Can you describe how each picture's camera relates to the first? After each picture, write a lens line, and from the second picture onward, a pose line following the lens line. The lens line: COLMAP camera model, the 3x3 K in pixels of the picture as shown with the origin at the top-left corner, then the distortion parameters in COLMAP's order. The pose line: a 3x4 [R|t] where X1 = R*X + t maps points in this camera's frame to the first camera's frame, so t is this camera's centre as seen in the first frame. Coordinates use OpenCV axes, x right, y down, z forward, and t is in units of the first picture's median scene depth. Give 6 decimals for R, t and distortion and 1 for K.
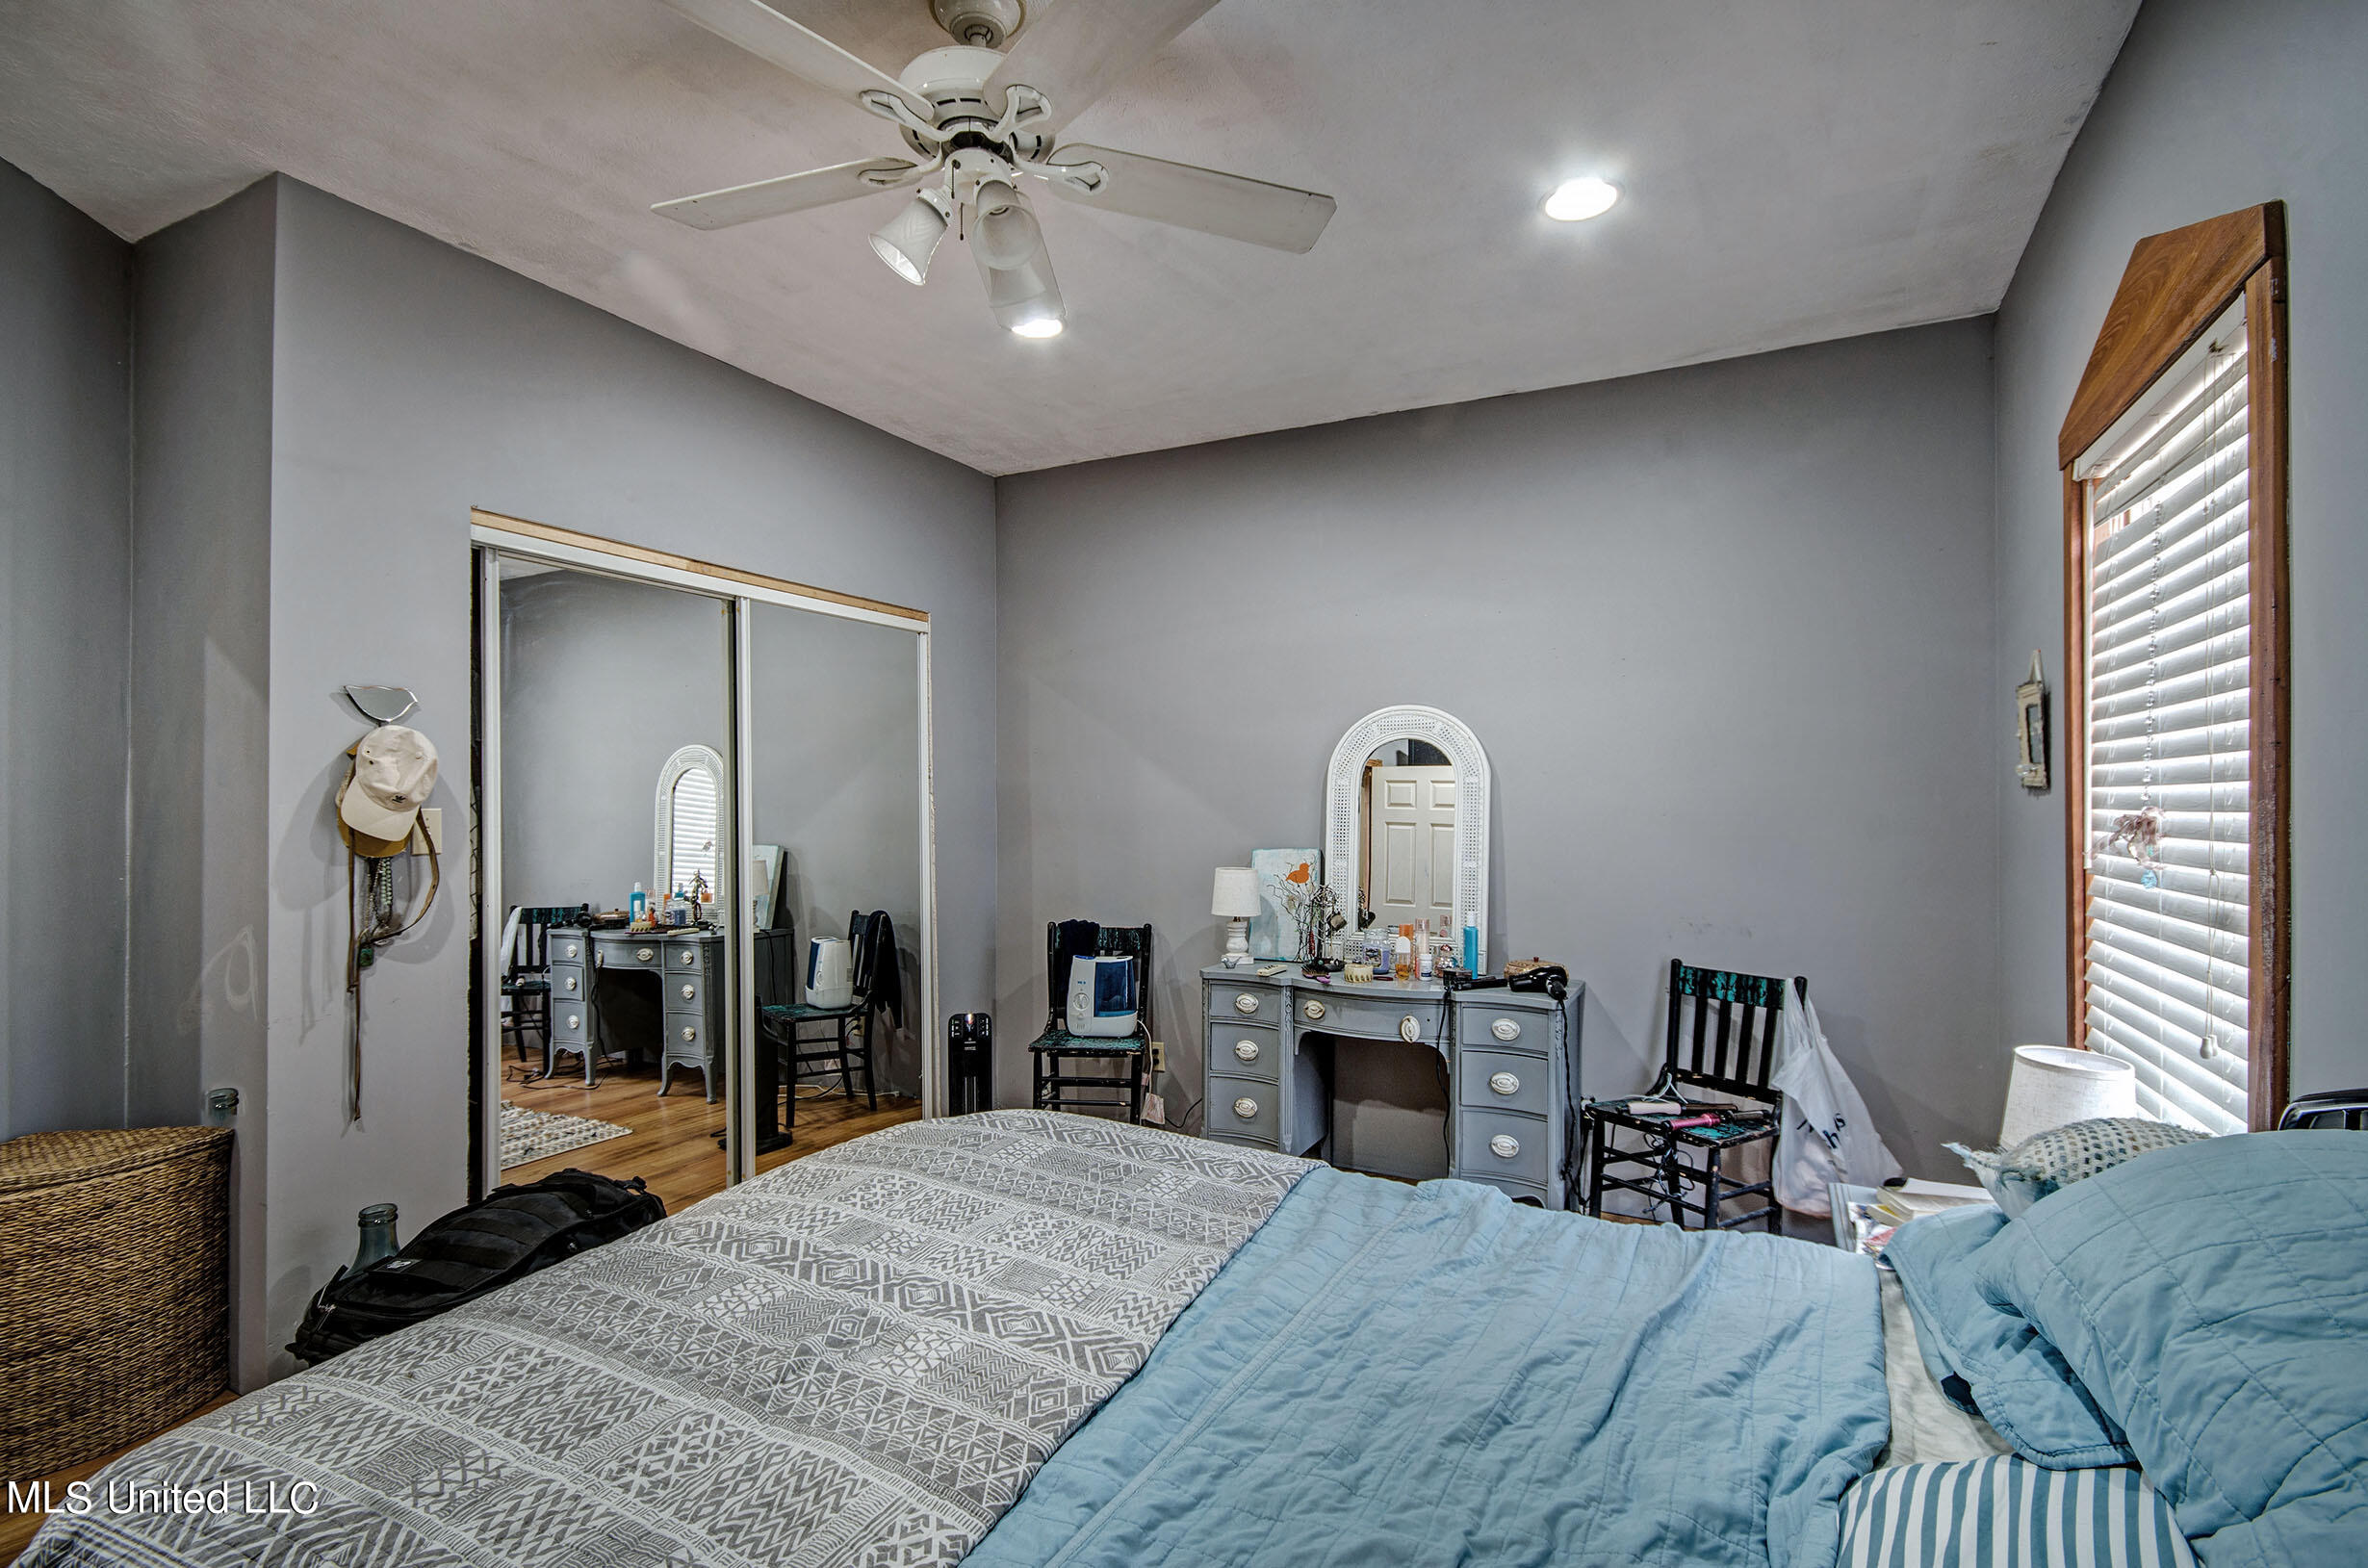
lens RADIAL K [[1102.9, 0, 1177.6], [0, 1102.9, 801.4], [0, 0, 1]] dist [-0.002275, 0.000159]
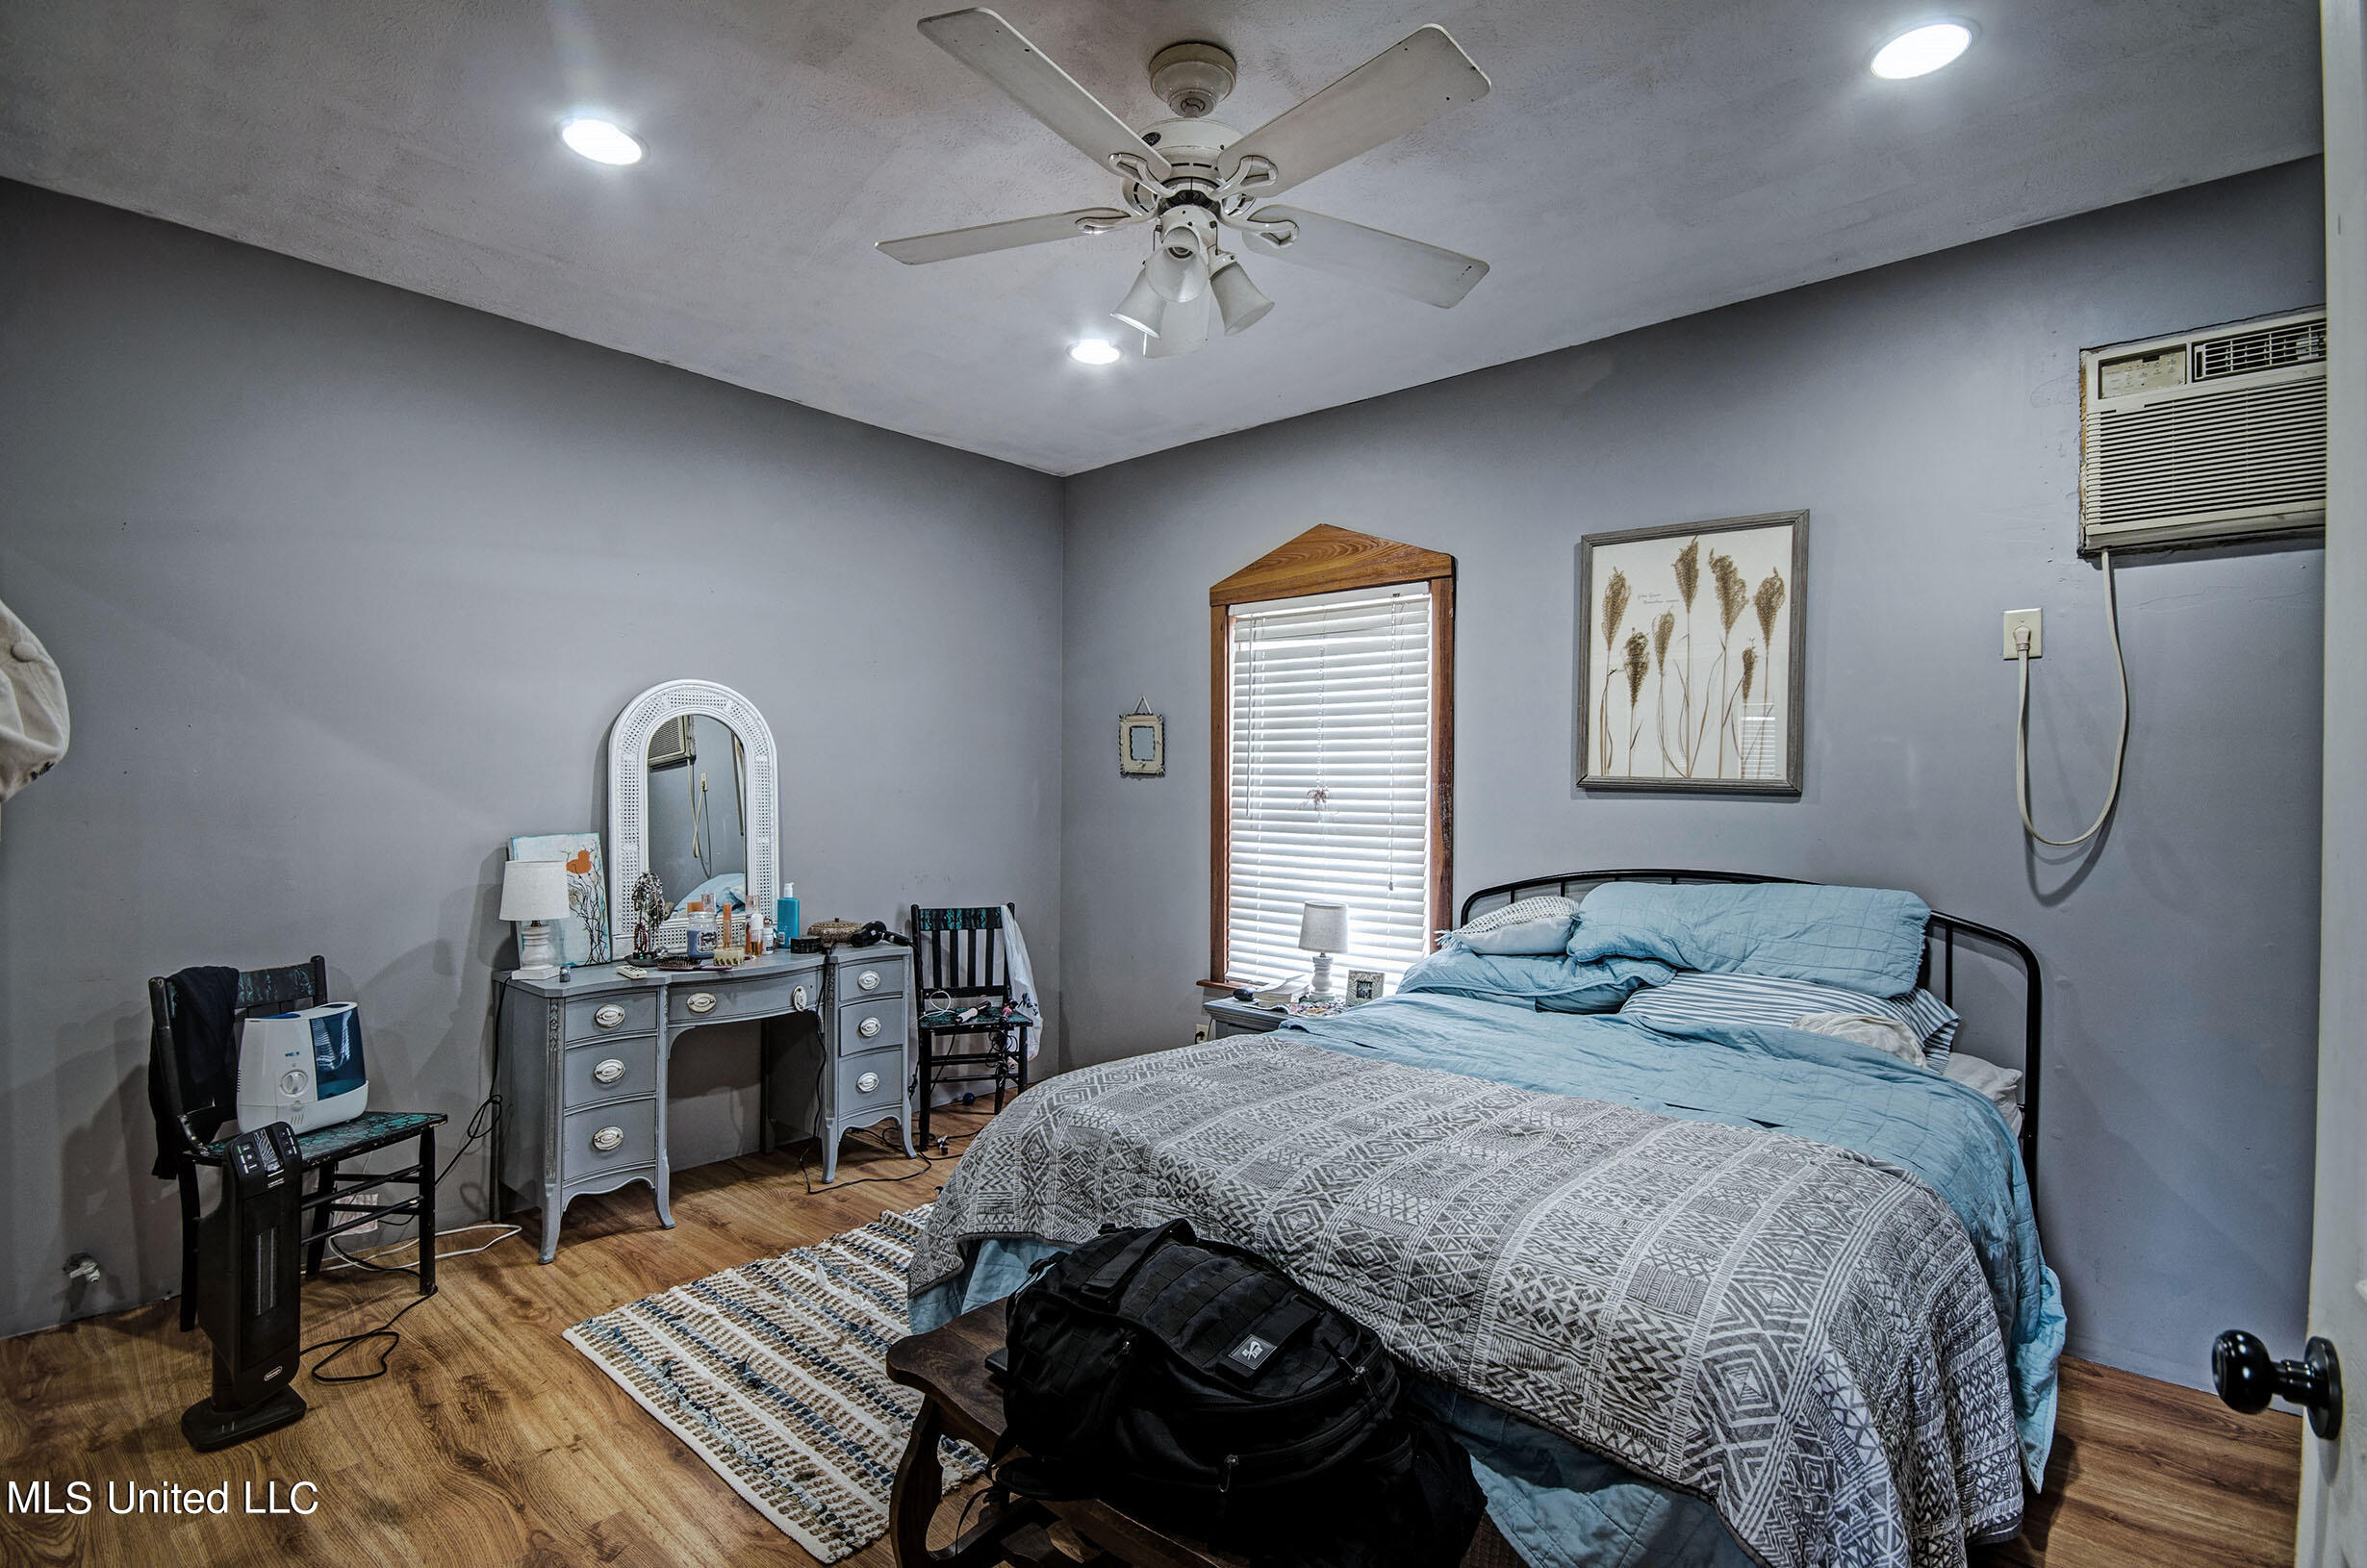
lens RADIAL K [[1102.4, 0, 1172.1], [0, 1102.4, 780.4], [0, 0, 1]] dist [-0.002275, 0.000159]
pose [[0.258625, 0.001246, 0.965977, -0.711192], [-0.006540, 0.999979, 0.000461, -0.002220], [-0.965956, -0.006436, 0.258627, 0.399087]]
